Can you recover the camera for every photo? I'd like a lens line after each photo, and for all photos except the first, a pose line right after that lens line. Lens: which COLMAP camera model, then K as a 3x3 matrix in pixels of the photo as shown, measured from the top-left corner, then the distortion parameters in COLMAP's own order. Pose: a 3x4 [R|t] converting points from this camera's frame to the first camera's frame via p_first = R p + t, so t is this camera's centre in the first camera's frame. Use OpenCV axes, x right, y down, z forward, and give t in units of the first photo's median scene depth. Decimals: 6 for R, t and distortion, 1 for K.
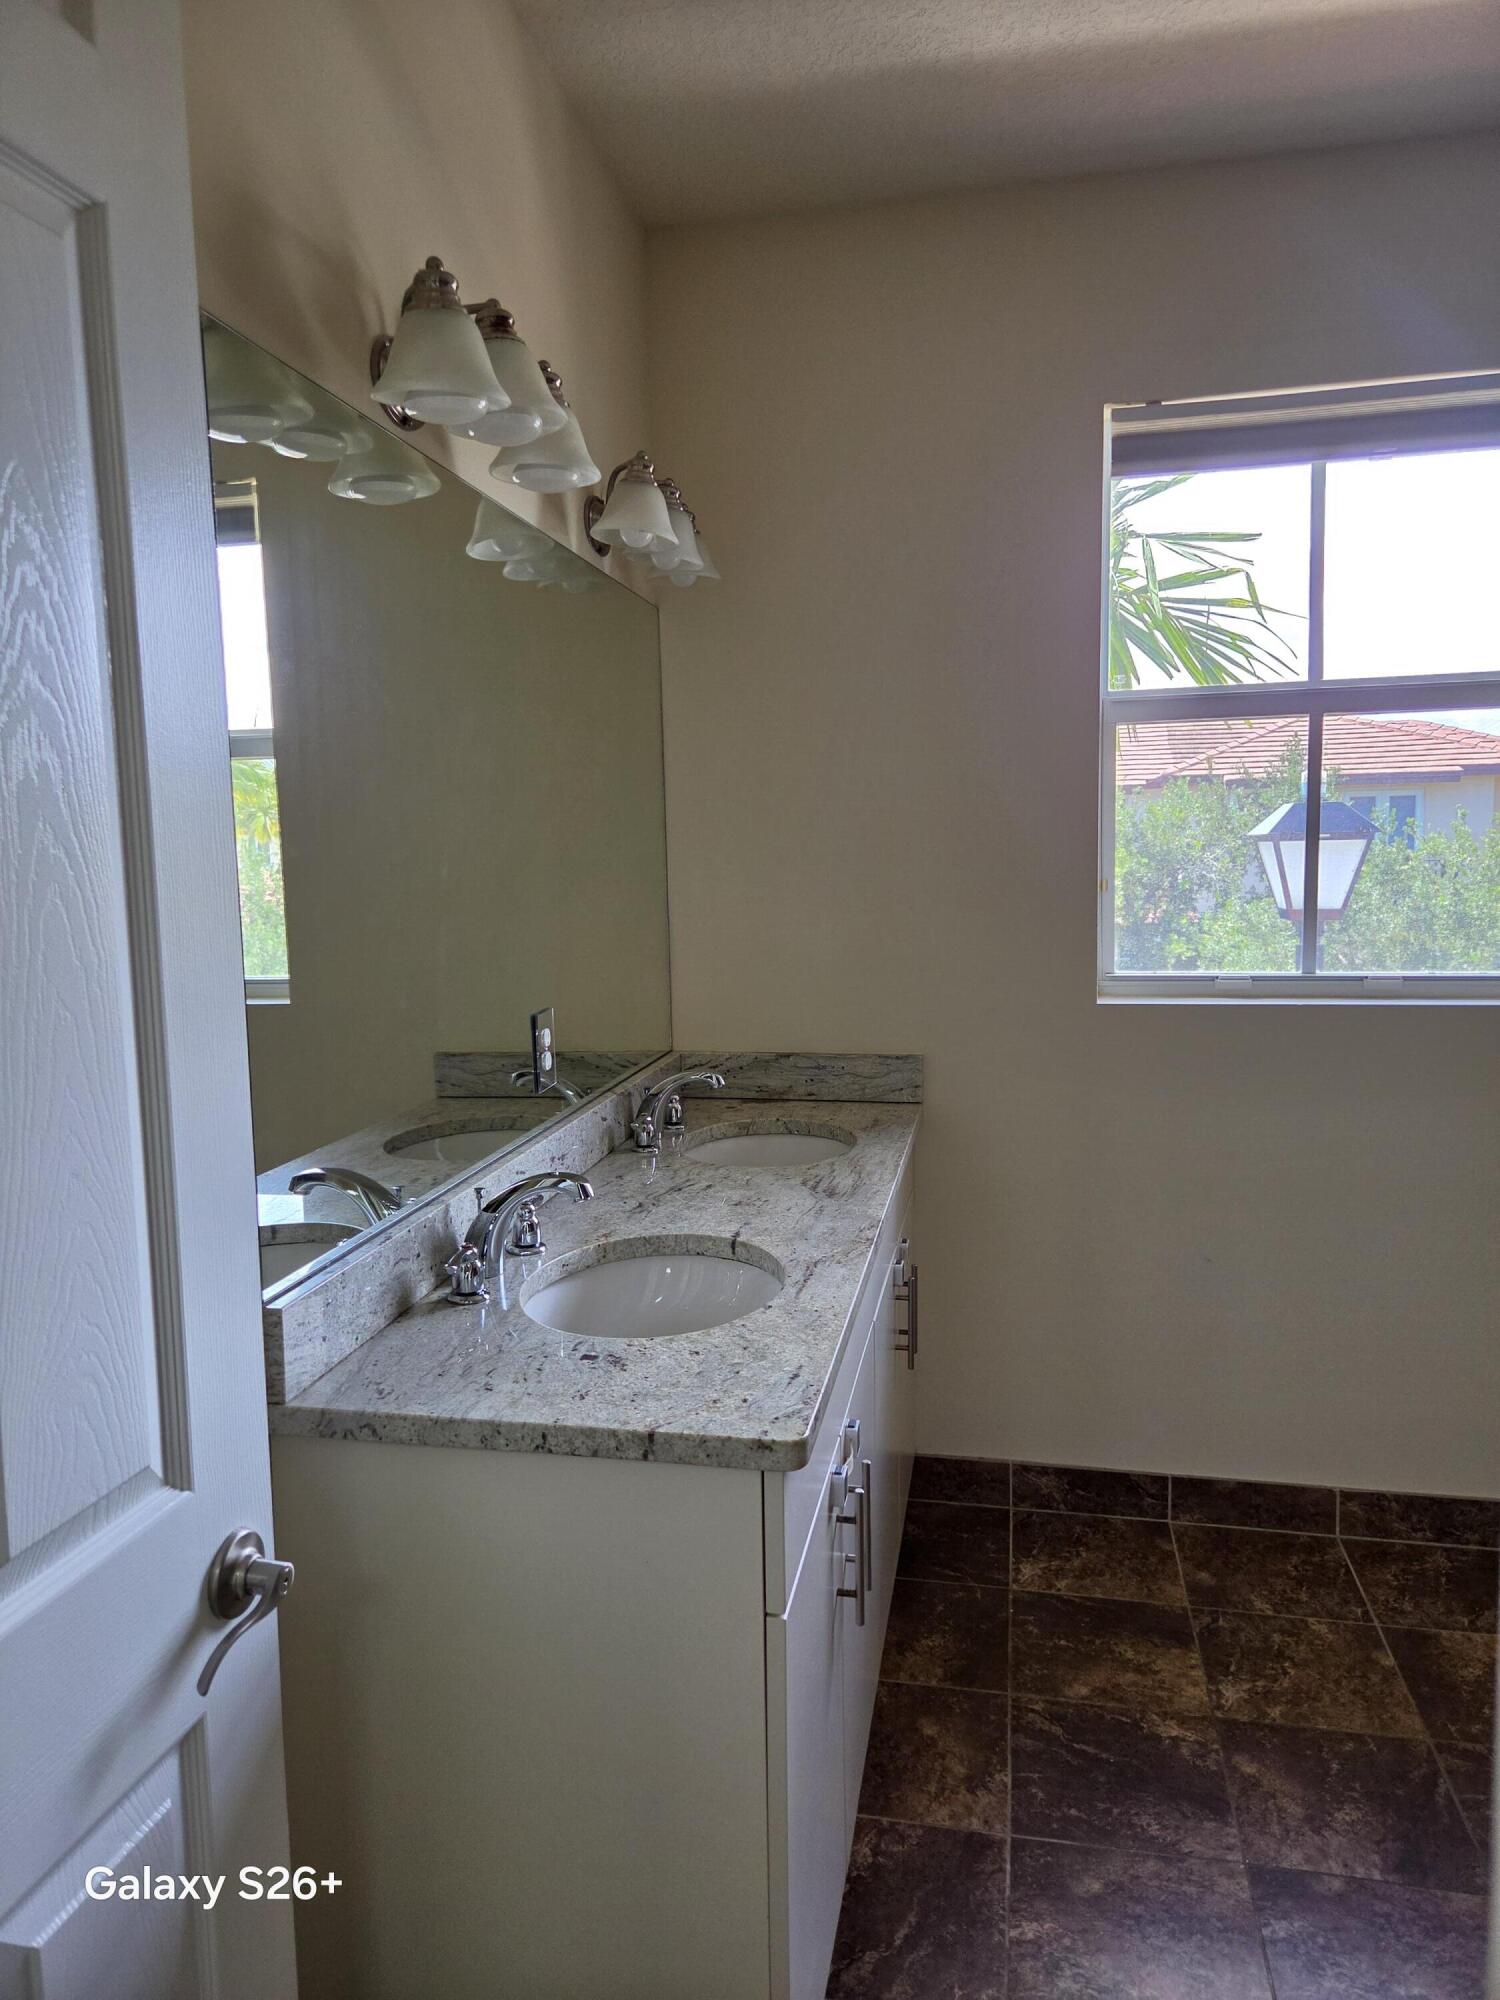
lens RADIAL K [[1352.3, 0, 740.1], [0, 1352.3, 984.8], [0, 0, 1]] dist [0.048064, -0.032663]
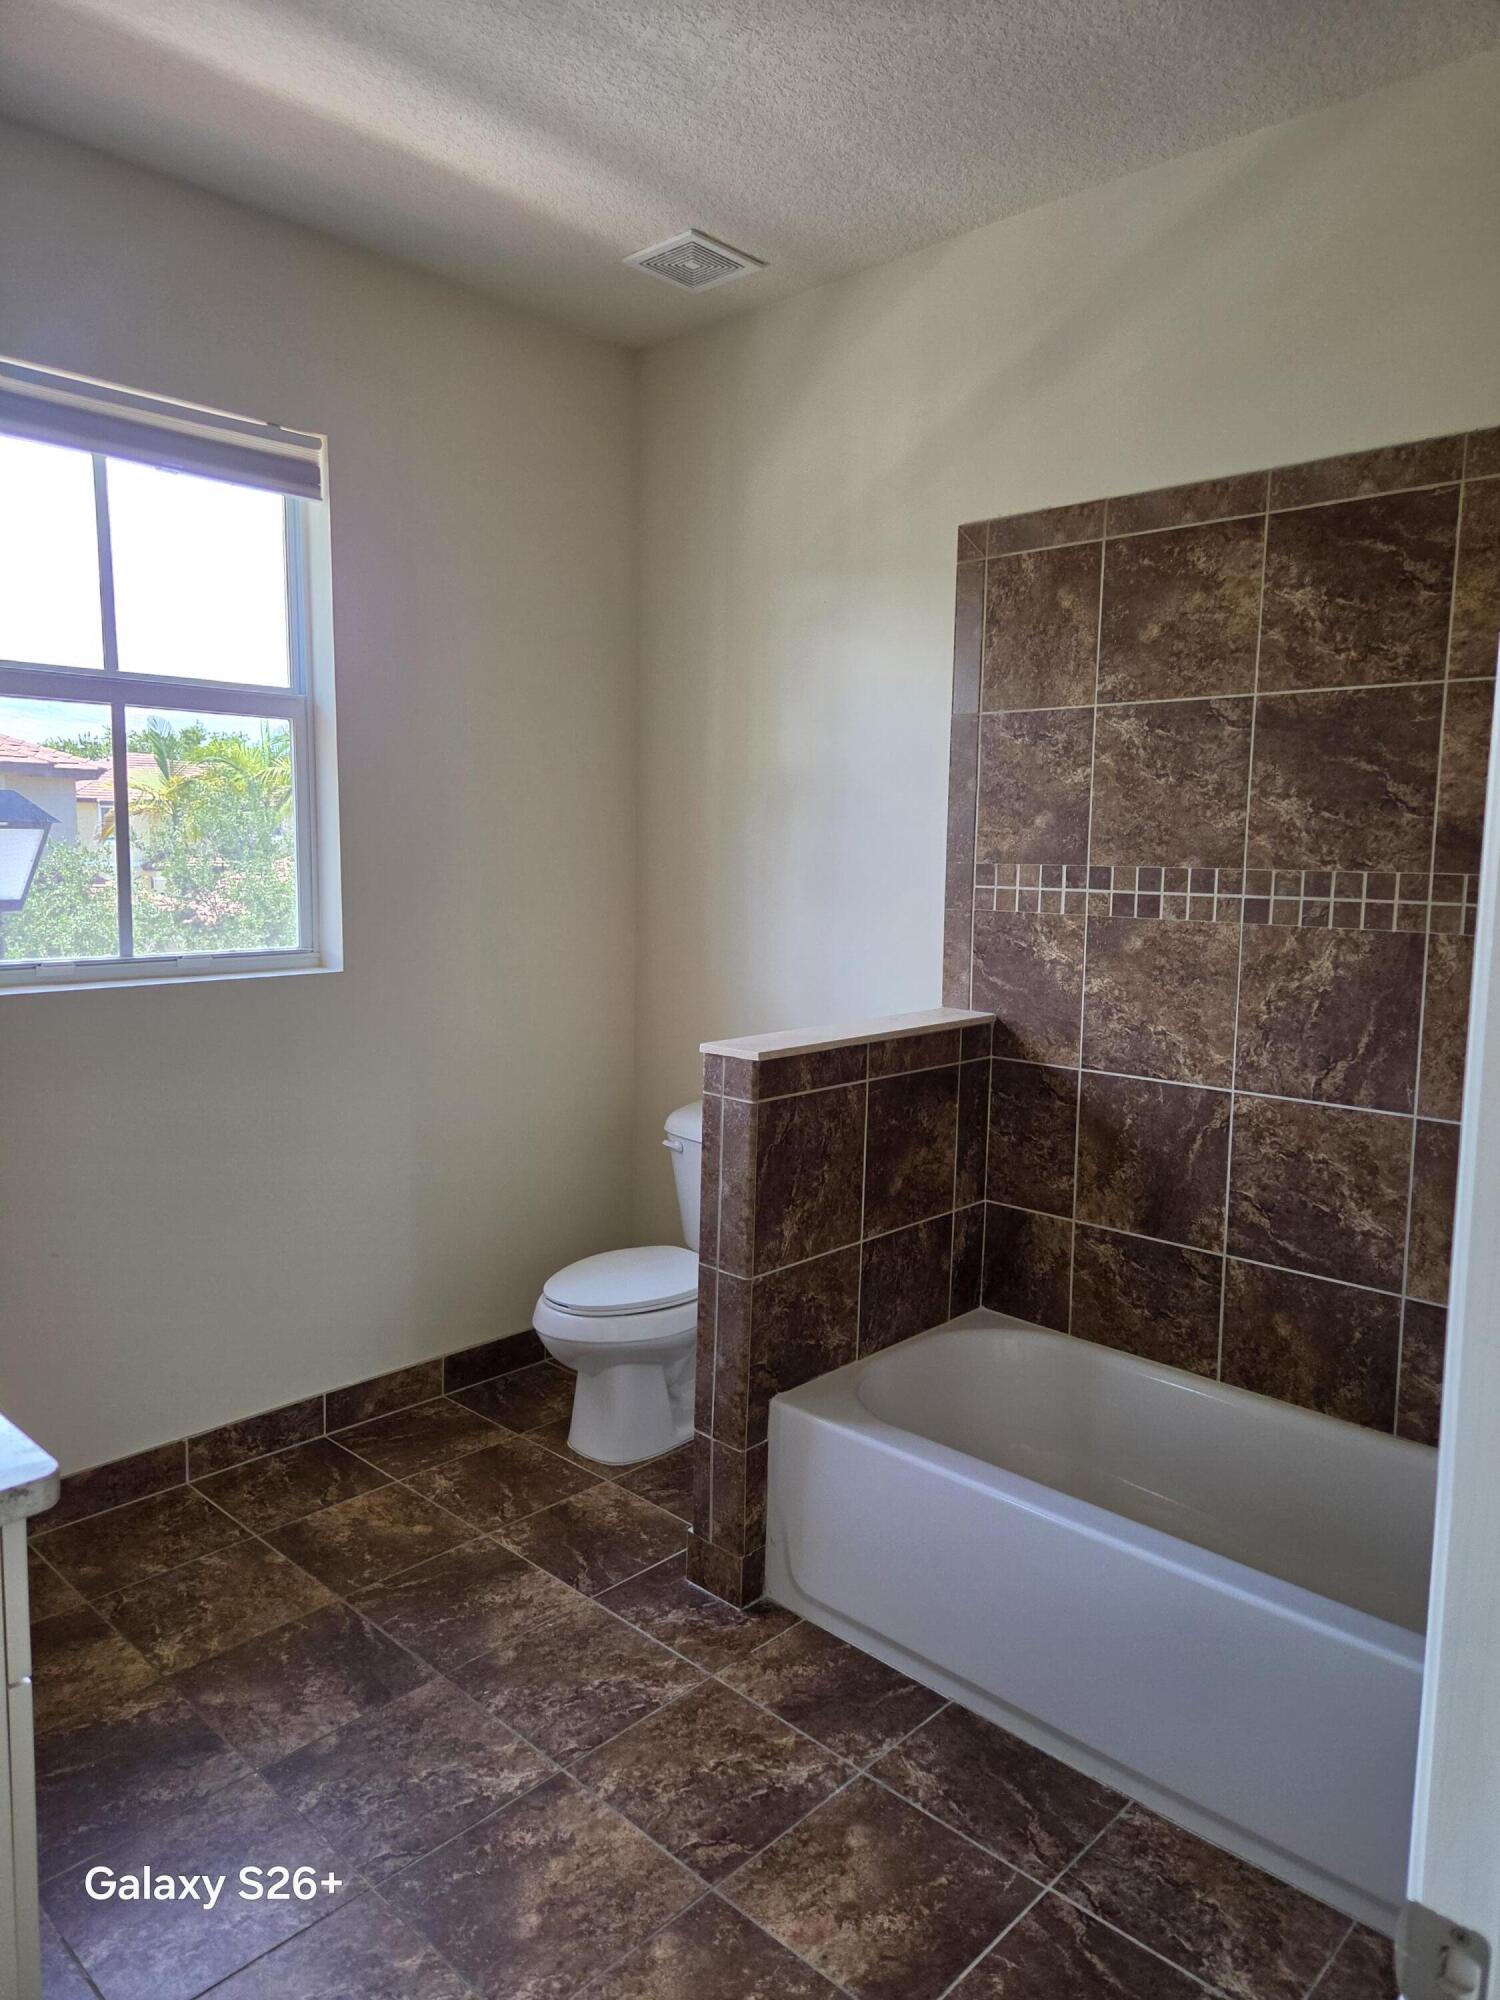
lens RADIAL K [[1352.3, 0, 732.4], [0, 1352.3, 1004.4], [0, 0, 1]] dist [0.048064, -0.032663]
pose [[0.531975, -0.074410, 0.843485, -0.236416], [0.061010, 0.996911, 0.049466, 0.005192], [-0.844559, 0.025147, 0.534871, 0.071008]]
